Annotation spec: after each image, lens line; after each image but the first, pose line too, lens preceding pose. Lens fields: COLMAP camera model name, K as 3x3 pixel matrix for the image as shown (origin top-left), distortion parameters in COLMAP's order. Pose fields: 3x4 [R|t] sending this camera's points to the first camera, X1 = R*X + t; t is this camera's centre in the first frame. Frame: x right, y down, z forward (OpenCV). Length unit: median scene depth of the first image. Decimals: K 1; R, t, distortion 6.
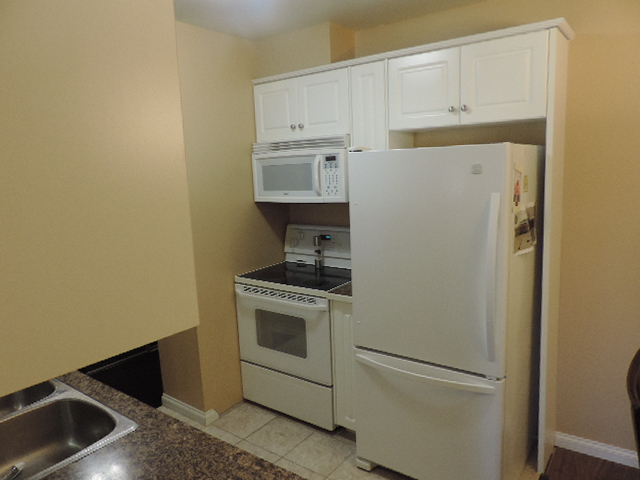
lens RADIAL K [[455.8, 0, 319.4], [0, 455.8, 240.1], [0, 0, 1]] dist [0.000390, 0.001741]
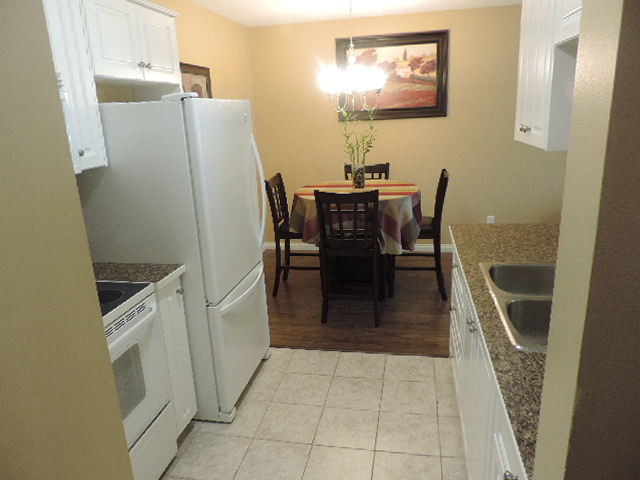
lens RADIAL K [[455.8, 0, 319.2], [0, 455.8, 238.9], [0, 0, 1]] dist [0.000390, 0.001741]
pose [[-0.427215, -0.182968, 0.885444, -0.898926], [0.210239, 0.932365, 0.294101, -0.242136], [-0.879368, 0.311799, -0.359853, 1.676400]]
